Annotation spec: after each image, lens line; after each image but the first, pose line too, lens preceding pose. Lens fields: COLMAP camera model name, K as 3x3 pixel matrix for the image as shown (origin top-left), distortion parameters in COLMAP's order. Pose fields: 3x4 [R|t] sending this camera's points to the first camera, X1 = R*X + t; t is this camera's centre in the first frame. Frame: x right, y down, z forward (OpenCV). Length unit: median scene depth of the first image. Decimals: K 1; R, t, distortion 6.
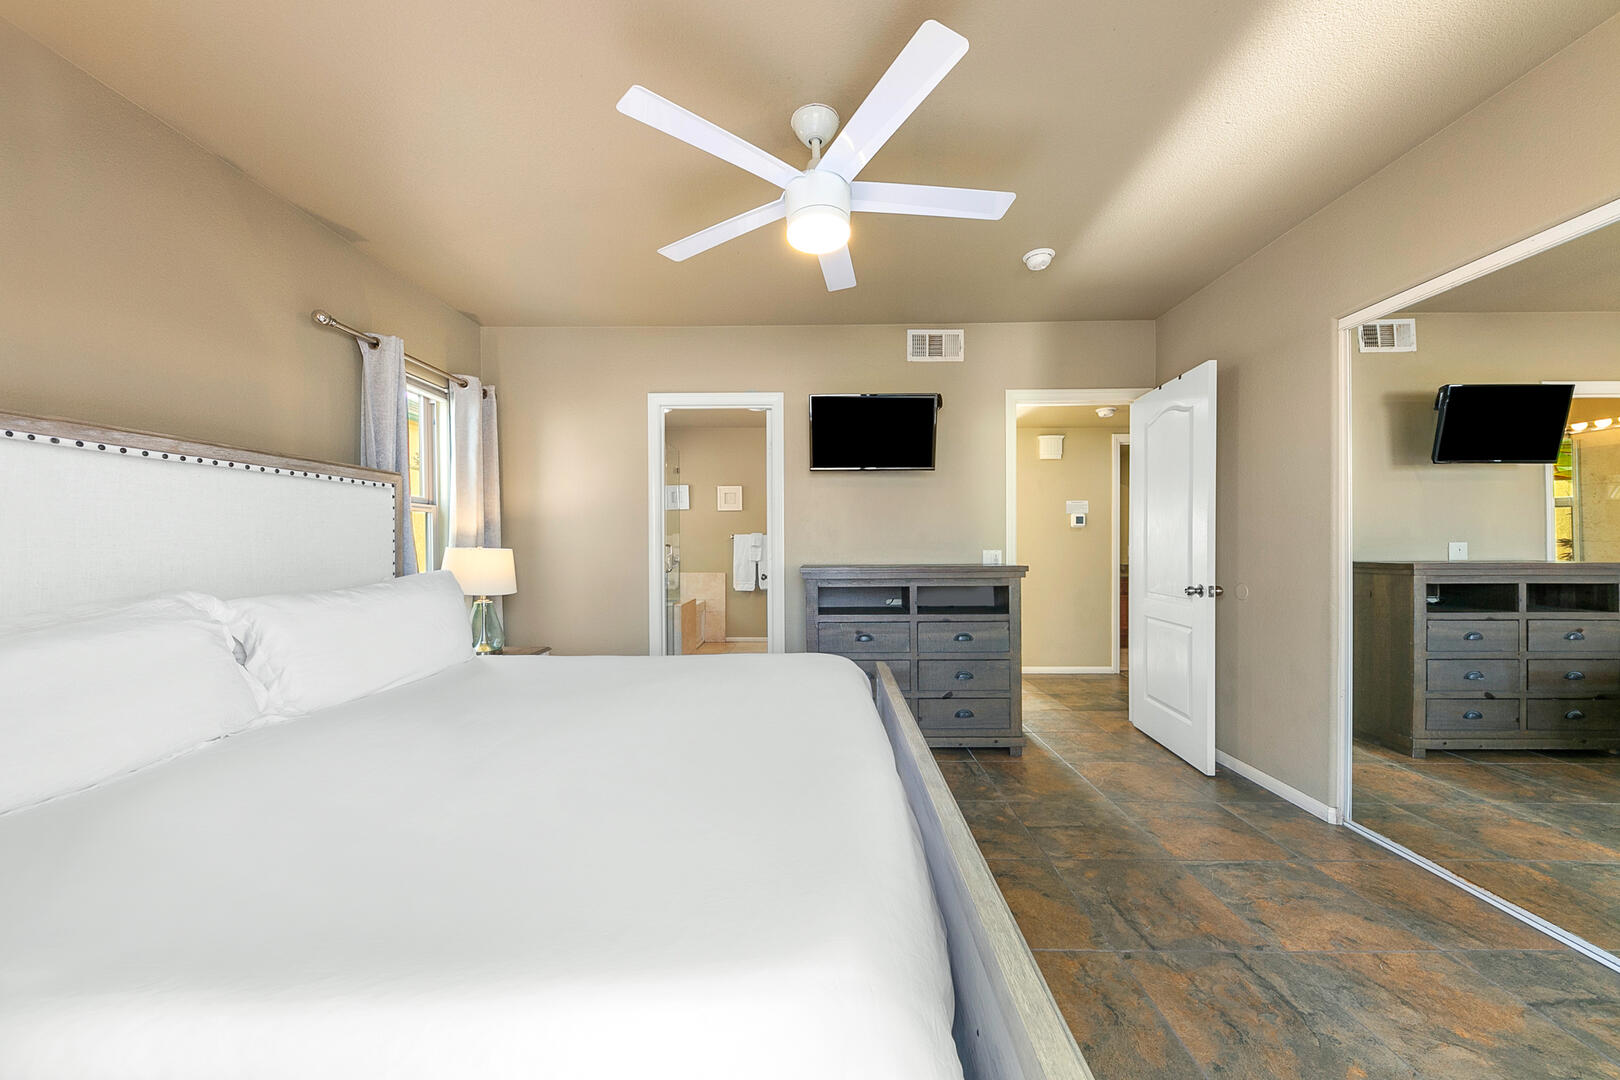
lens RADIAL K [[570.8, 0, 806.4], [0, 570.8, 552.1], [0, 0, 1]] dist [0.005218, -0.003696]
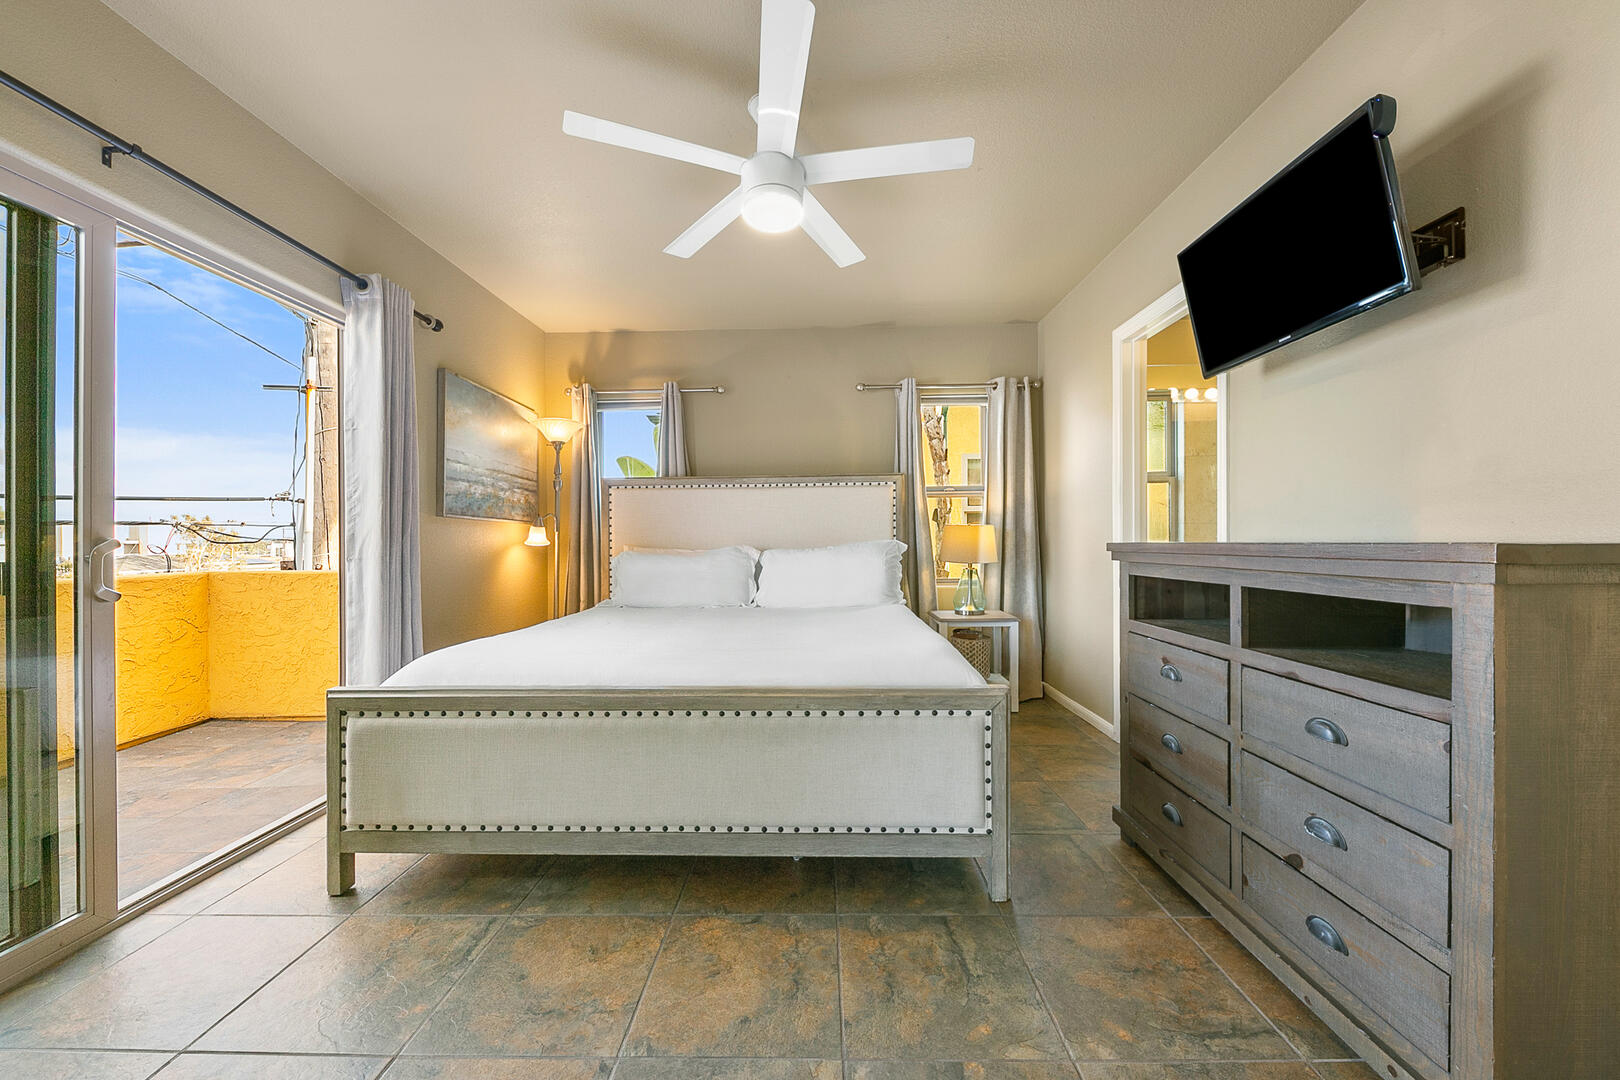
lens RADIAL K [[609.9, 0, 805.5], [0, 609.9, 541.6], [0, 0, 1]] dist [0.008348, 0.000075]
pose [[-0.021383, 0.003021, -0.999767, 0.796876], [-0.002810, 0.999991, 0.003082, 0.027674], [0.999767, 0.002875, -0.021374, 0.763594]]
